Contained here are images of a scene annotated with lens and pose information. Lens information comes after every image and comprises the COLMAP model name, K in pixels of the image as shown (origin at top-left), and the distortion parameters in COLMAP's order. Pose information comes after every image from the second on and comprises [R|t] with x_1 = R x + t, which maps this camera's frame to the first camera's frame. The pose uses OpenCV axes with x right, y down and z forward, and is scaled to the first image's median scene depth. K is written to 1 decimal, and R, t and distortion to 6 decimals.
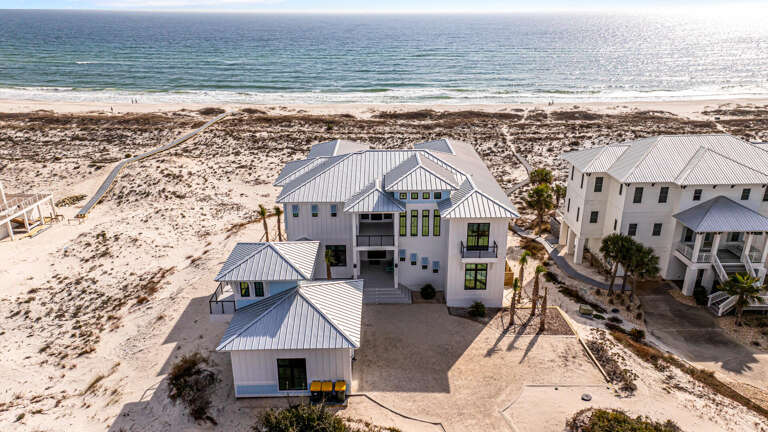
lens RADIAL K [[538.0, 0, 384.6], [0, 538.0, 213.9], [0, 0, 1]] dist [0.066136, 0.006841]
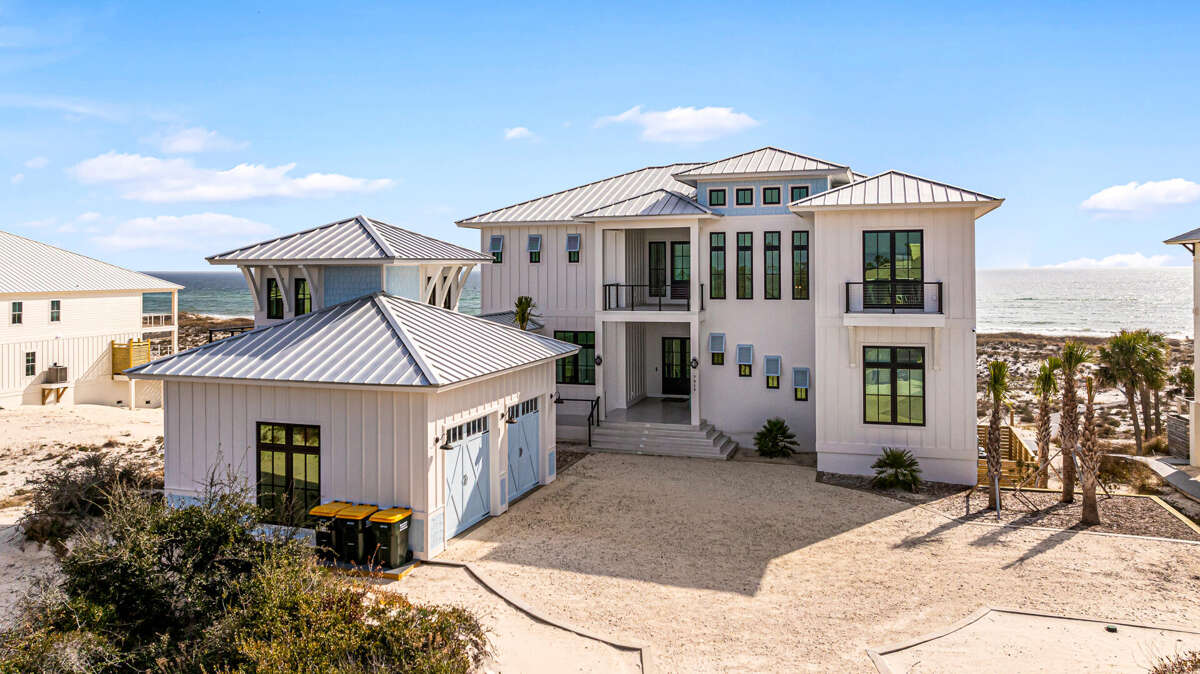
lens RADIAL K [[858.7, 0, 604.0], [0, 858.7, 266.9], [0, 0, 1]] dist [-0.015615, -0.002885]
pose [[0.946617, -0.002060, -0.322353, 0.144886], [-0.111447, 0.936226, -0.333256, 0.219657], [0.302482, 0.351391, 0.886019, 0.329784]]
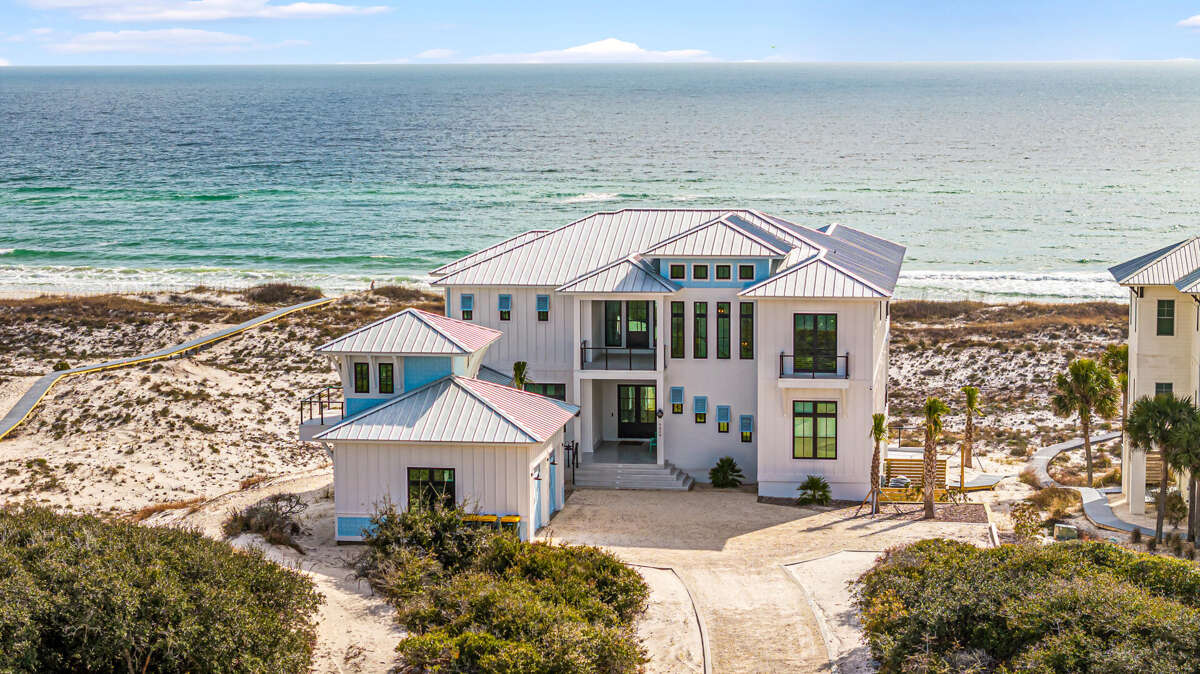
lens RADIAL K [[2409.9, 0, 600.0], [0, 2409.9, 337.0], [0, 0, 1]] dist [-0.227794, 1.566735]
pose [[0.987435, 0.017649, -0.157036, 0.270859], [-0.054680, 0.970517, -0.234750, 0.476372], [0.148262, 0.240387, 0.959287, -0.984632]]
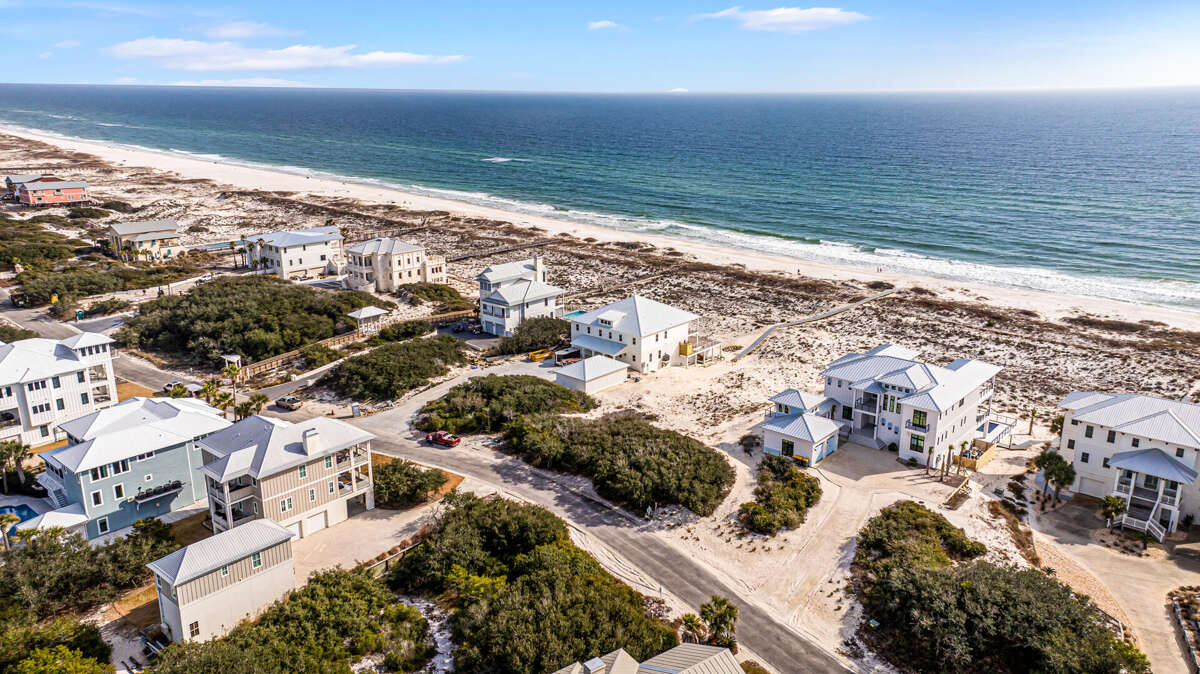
lens RADIAL K [[840.6, 0, 600.9], [0, 840.6, 333.7], [0, 0, 1]] dist [0.066136, 0.006841]
pose [[0.745328, 0.187843, -0.639688, 0.897180], [-0.235122, 0.971899, 0.011445, -0.011084], [0.623862, 0.141874, 0.768549, -1.421643]]
